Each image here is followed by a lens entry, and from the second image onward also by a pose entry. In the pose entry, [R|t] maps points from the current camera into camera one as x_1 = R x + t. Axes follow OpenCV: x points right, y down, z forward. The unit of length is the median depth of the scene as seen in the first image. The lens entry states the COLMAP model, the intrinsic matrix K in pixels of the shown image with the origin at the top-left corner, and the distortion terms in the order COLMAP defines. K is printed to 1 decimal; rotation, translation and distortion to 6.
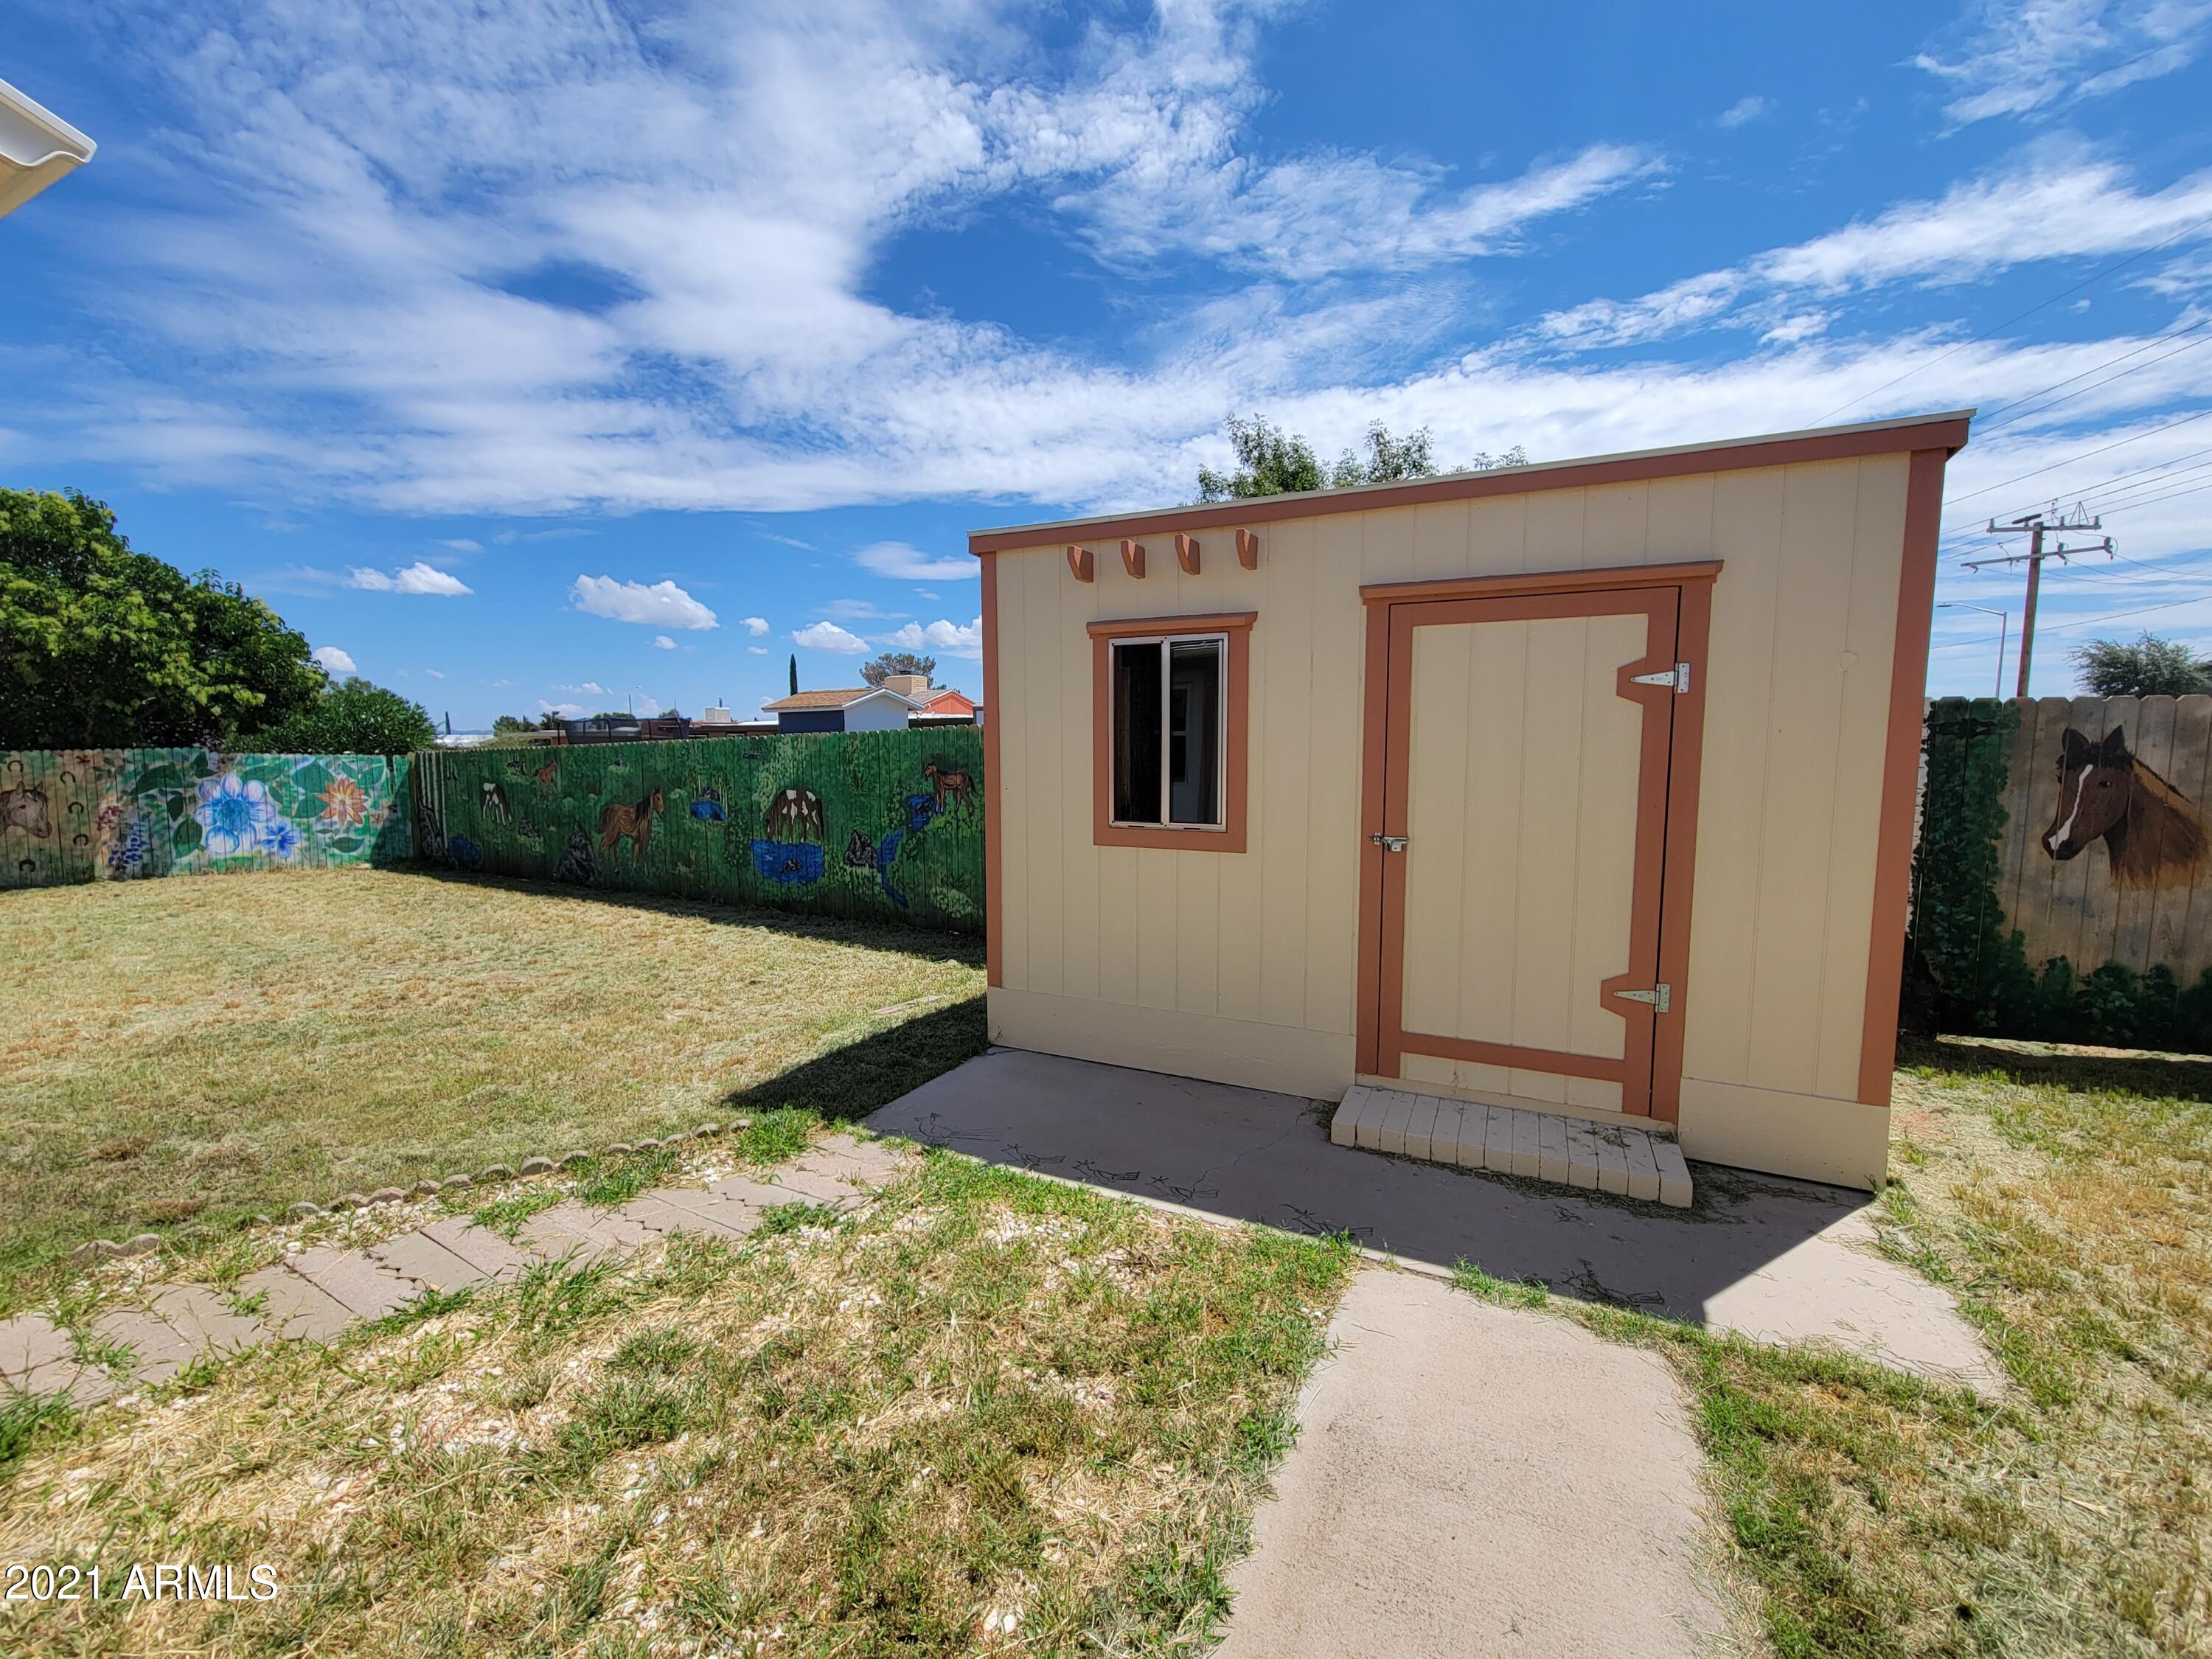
lens RADIAL K [[894.6, 0, 1114.5], [0, 894.6, 832.3], [0, 0, 1]] dist [-0.003209, 0.000298]
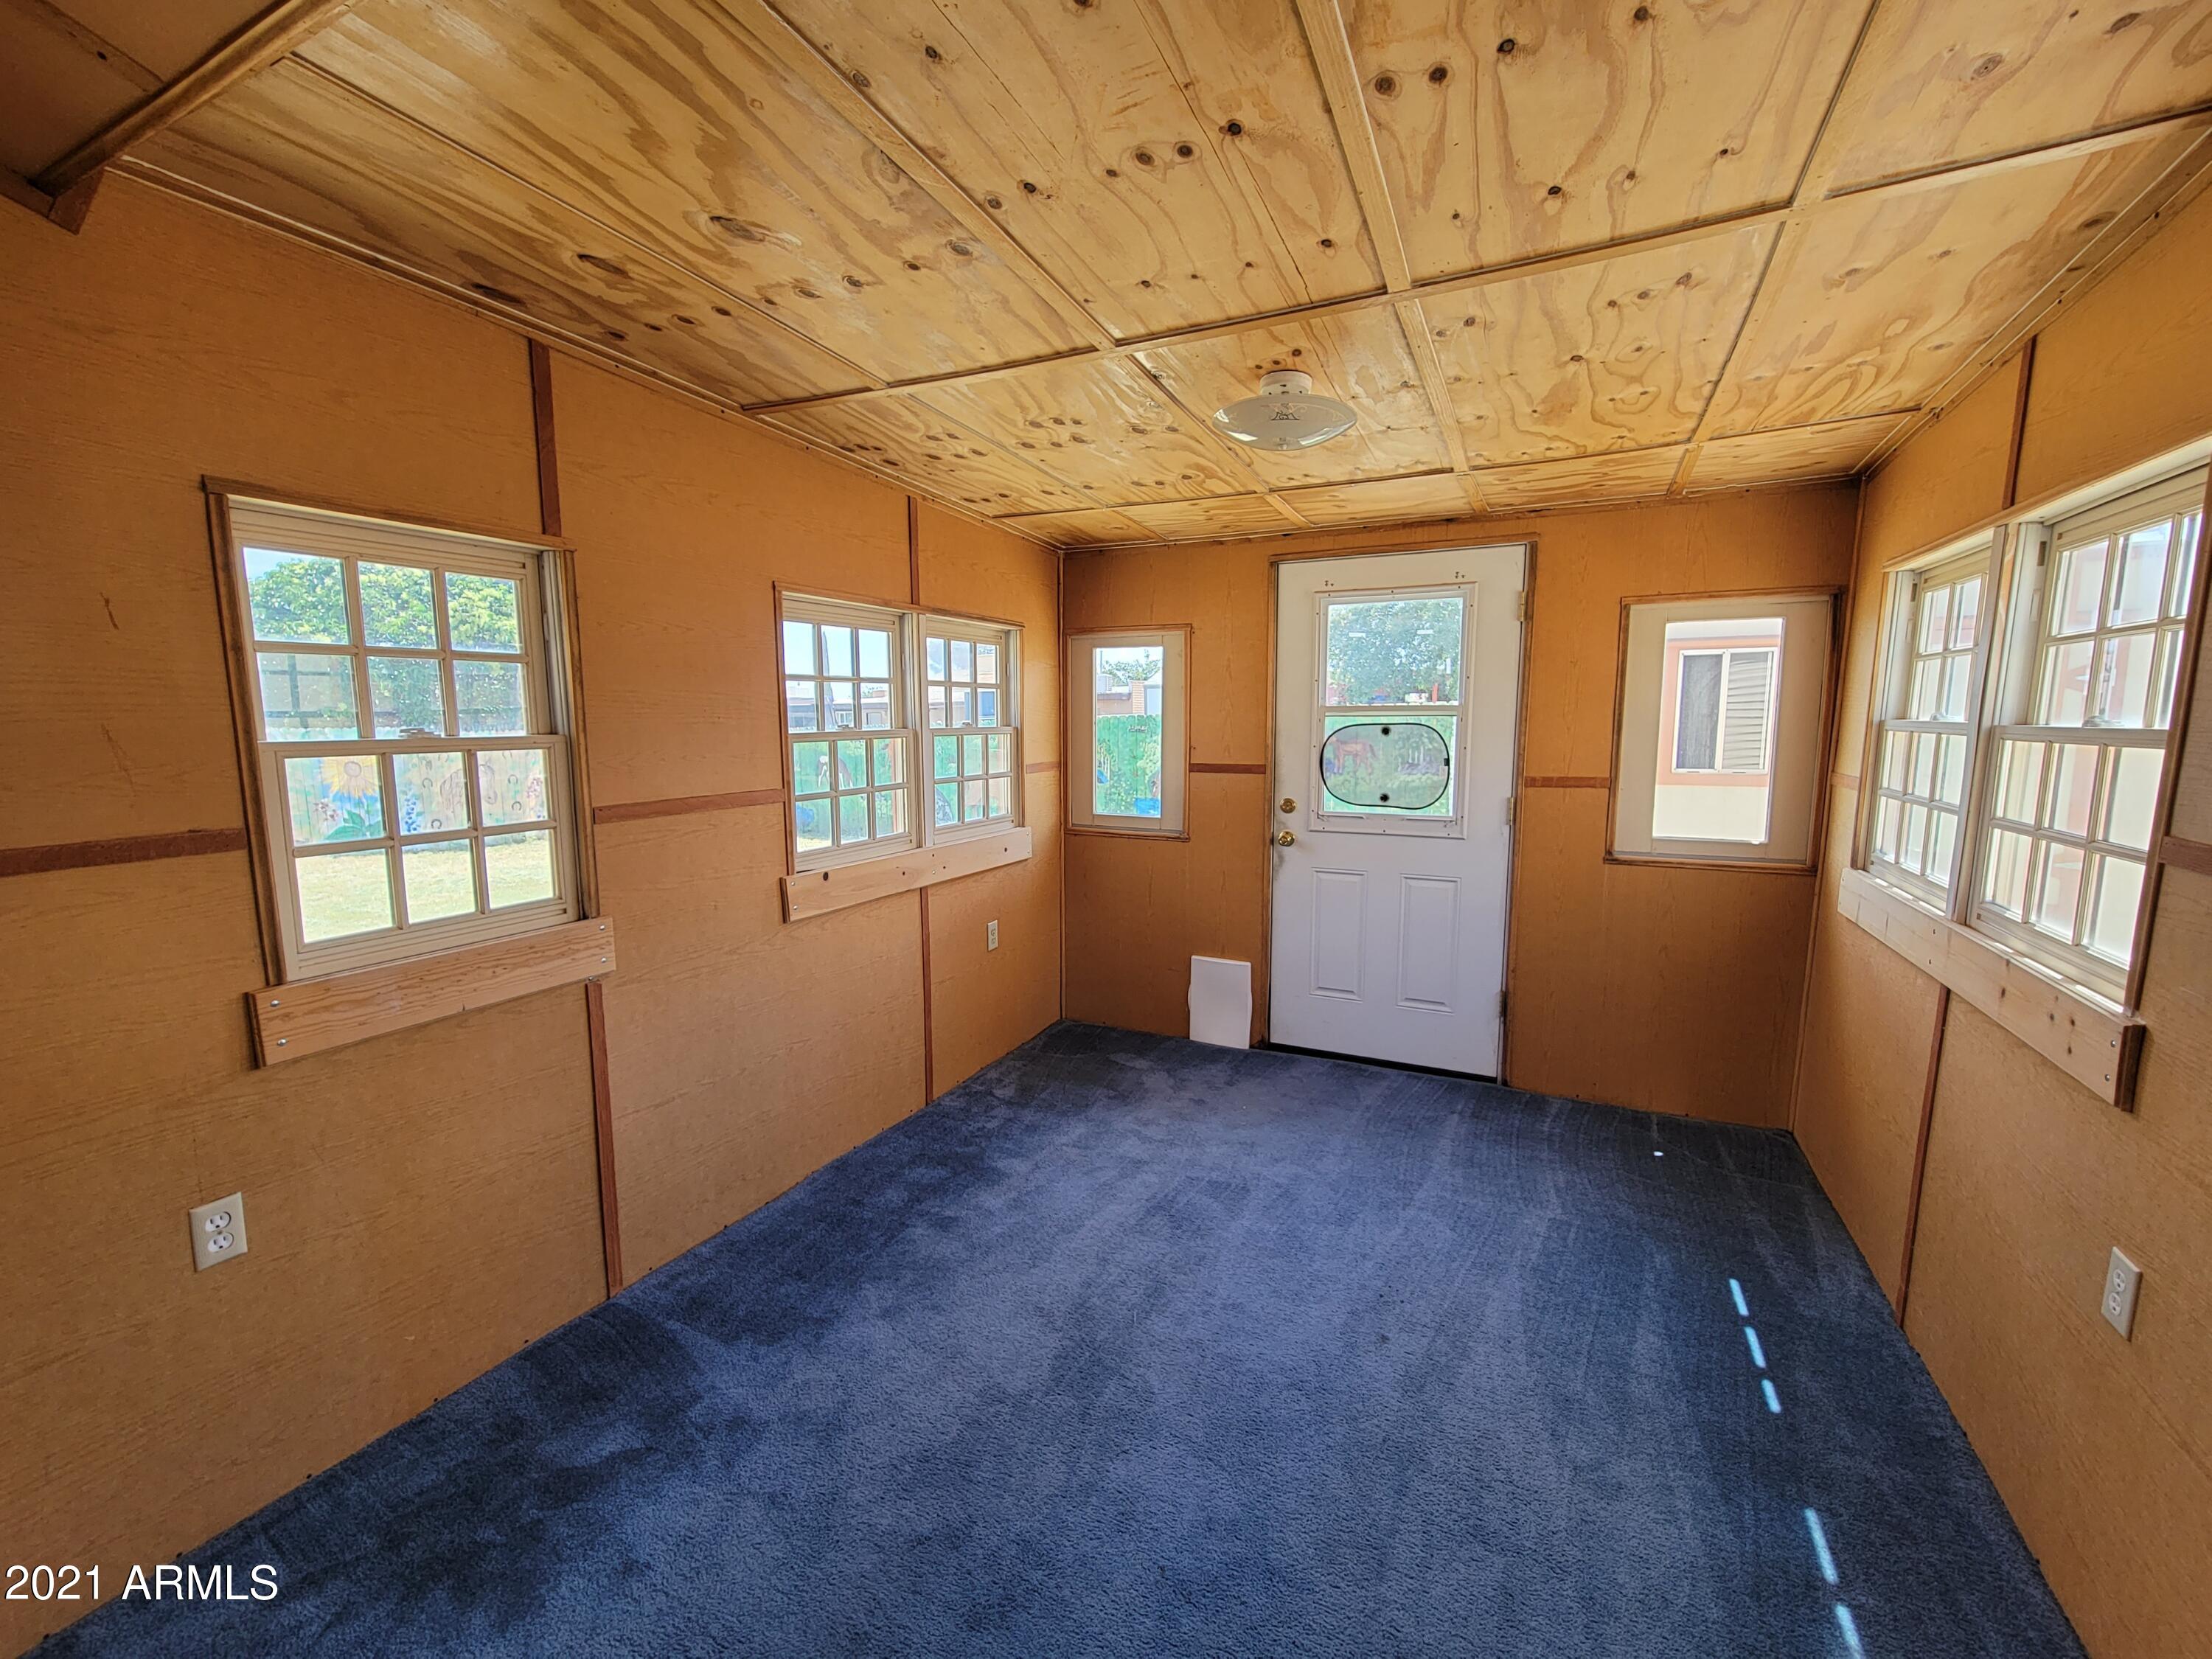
lens RADIAL K [[894.6, 0, 1114.5], [0, 894.6, 832.3], [0, 0, 1]] dist [-0.003209, 0.000298]
pose [[0.999779, -0.006742, -0.019898, -1.058866], [0.007296, 0.999584, 0.027918, 0.052308], [0.019702, -0.028057, 0.999412, -0.630144]]
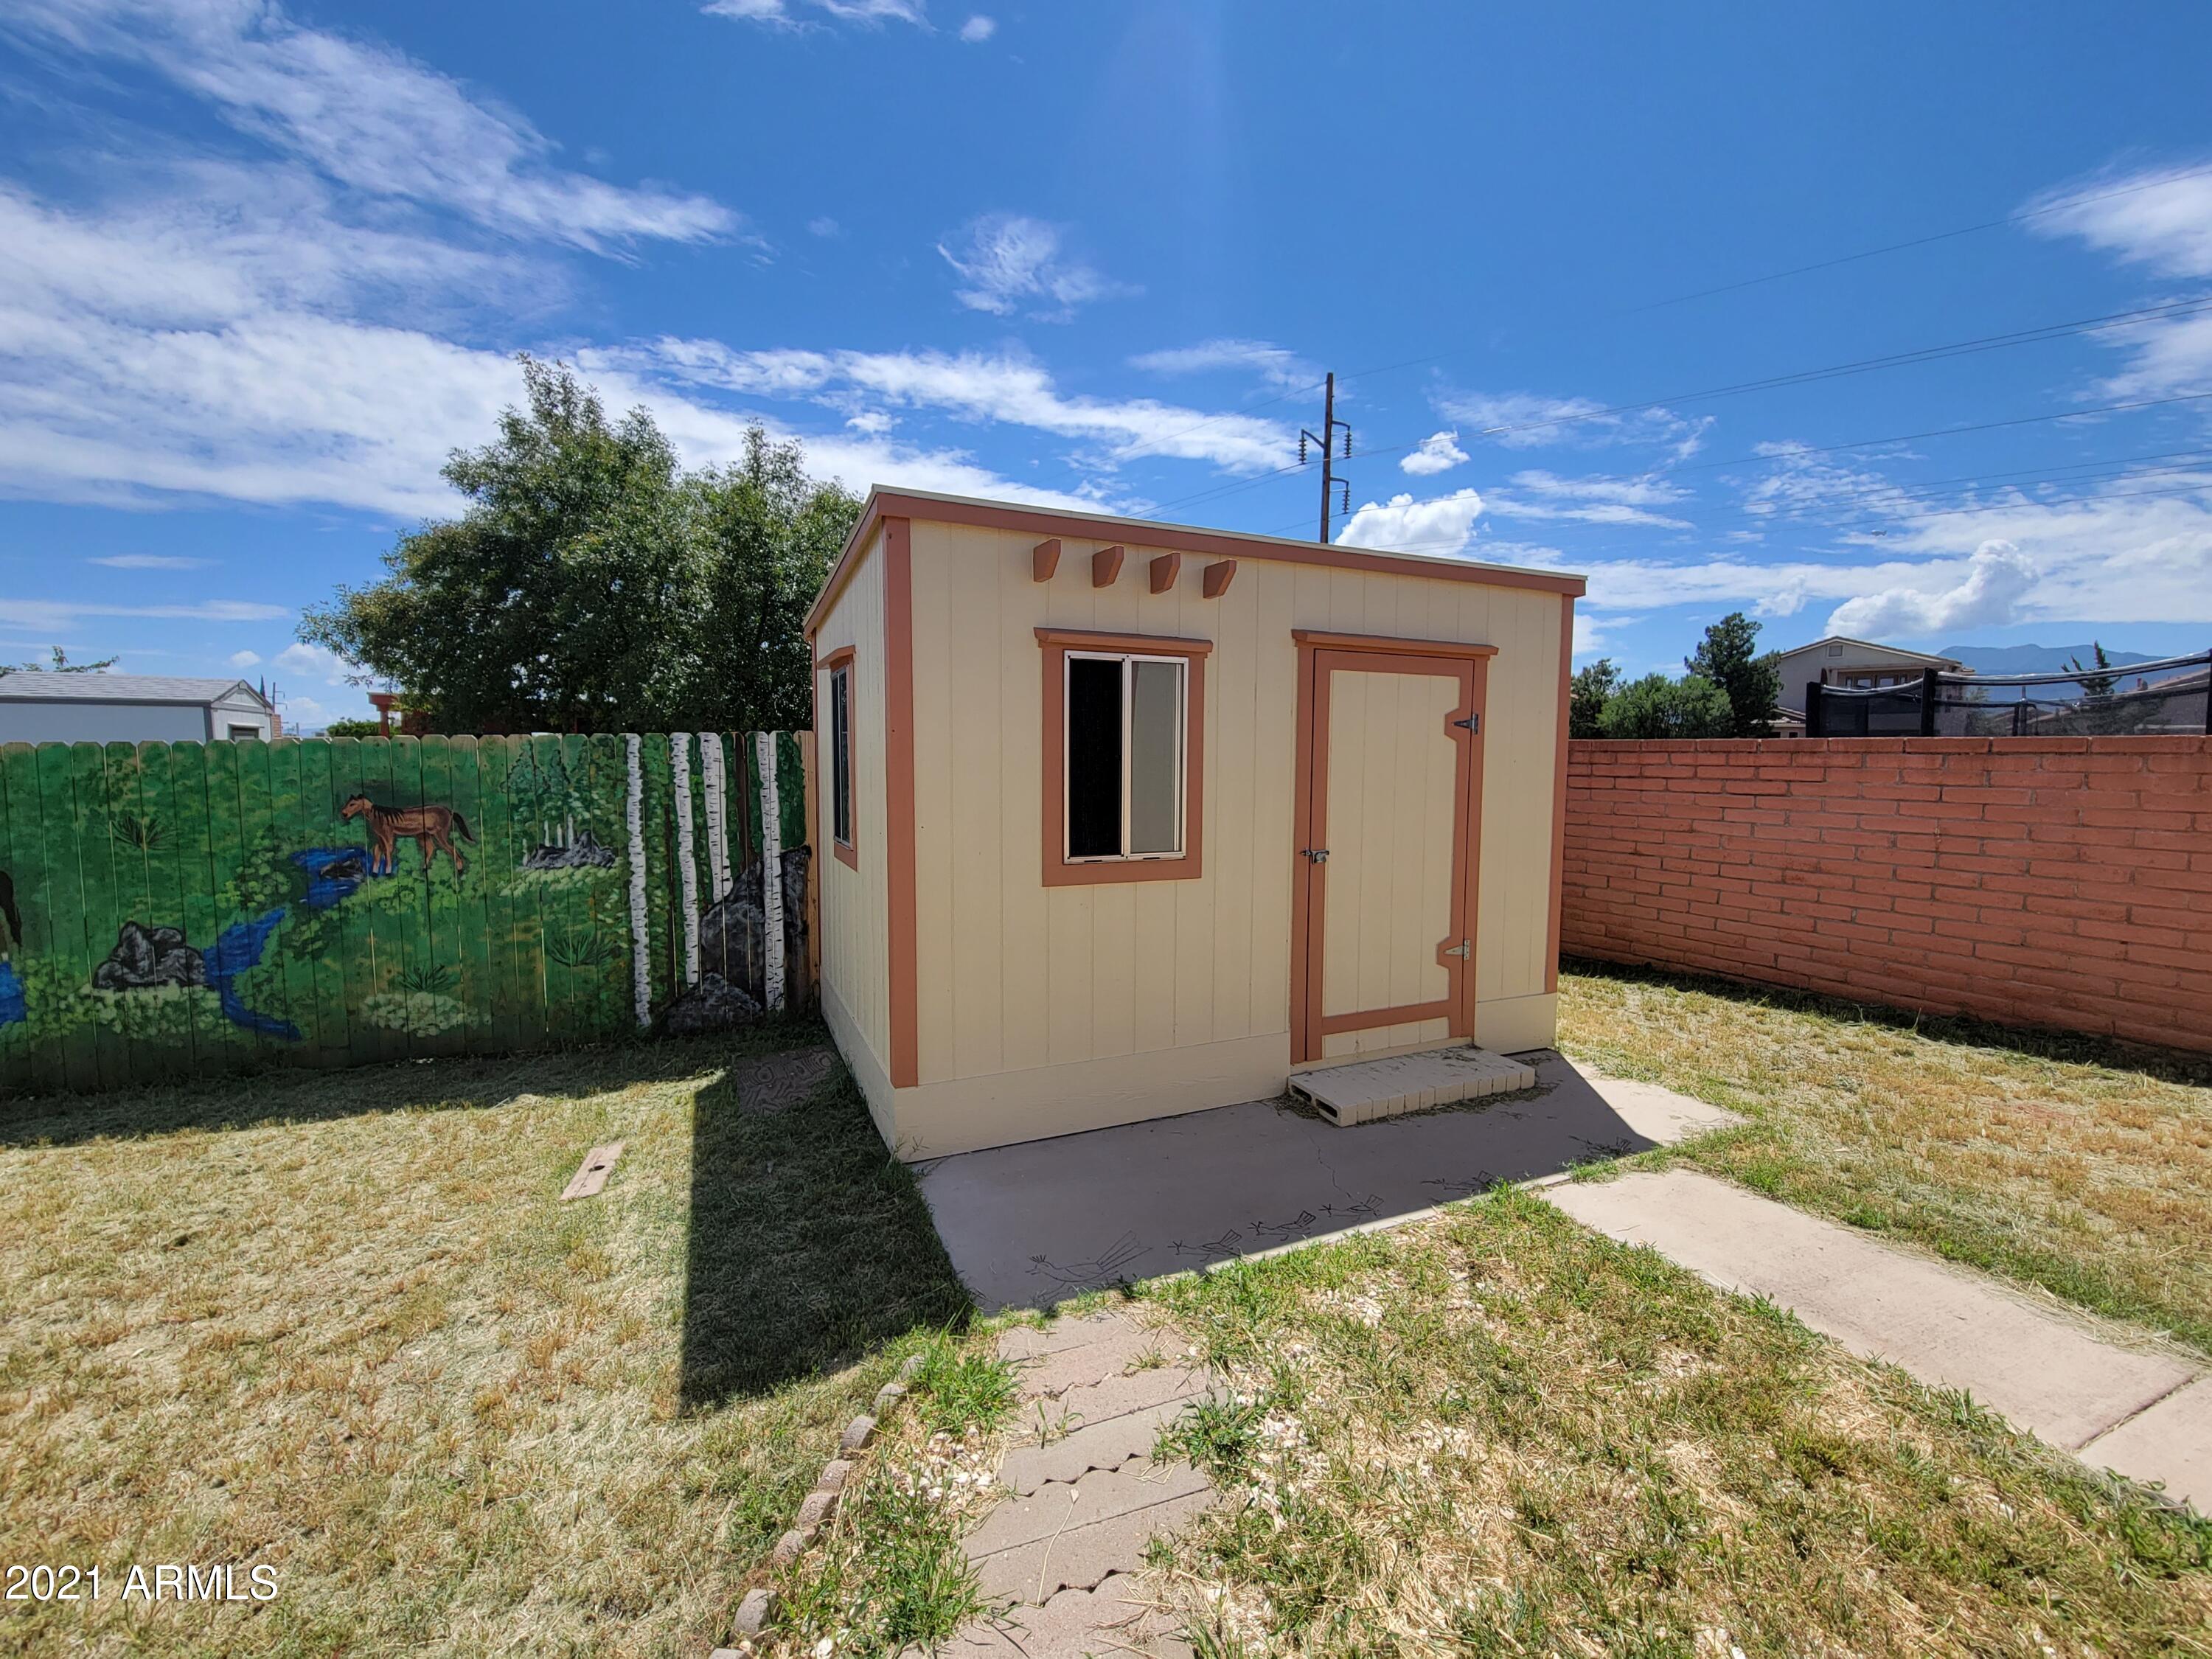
lens RADIAL K [[894.6, 0, 1114.5], [0, 894.6, 832.3], [0, 0, 1]] dist [-0.003209, 0.000298]
pose [[0.647479, -0.056039, 0.760020, -0.724353], [0.070374, 0.997428, 0.013591, -0.051381], [-0.758827, 0.044685, 0.649757, 0.447220]]
